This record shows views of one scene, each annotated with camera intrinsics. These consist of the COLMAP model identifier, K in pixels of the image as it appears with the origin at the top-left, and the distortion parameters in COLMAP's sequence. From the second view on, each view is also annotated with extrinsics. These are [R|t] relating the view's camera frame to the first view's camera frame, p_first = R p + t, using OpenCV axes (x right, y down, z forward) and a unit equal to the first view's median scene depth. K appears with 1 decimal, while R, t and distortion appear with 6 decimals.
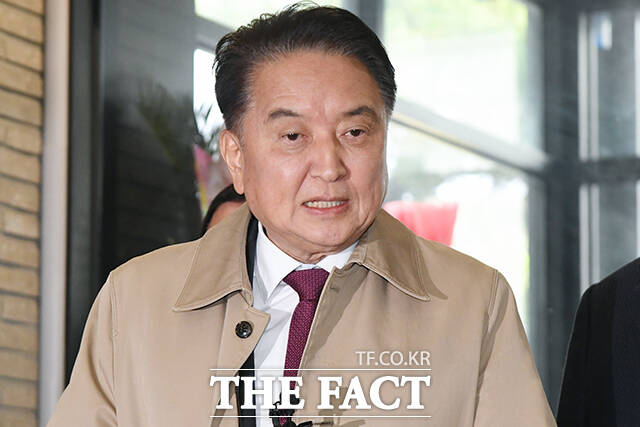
lens RADIAL K [[2370.3, 0, 320.0], [0, 2370.3, 213.5], [0, 0, 1]] dist [-0.175882, -1.852360]
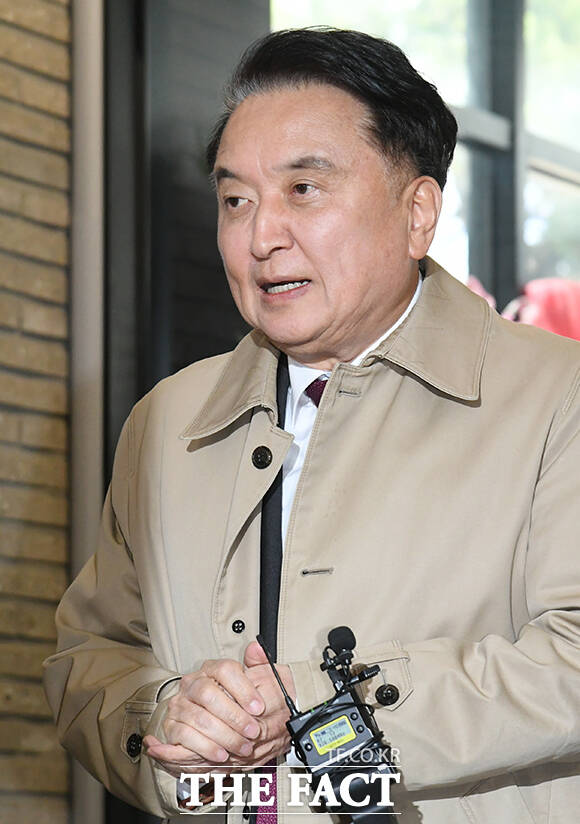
lens RADIAL K [[3654.8, 0, 290.0], [0, 3654.8, 412.0], [0, 0, 1]] dist [-0.225318, -4.579732]
pose [[0.998418, -0.008372, -0.055596, 0.017216], [0.010248, 0.999385, 0.033540, -0.004370], [0.055281, -0.034056, 0.997890, -0.165090]]
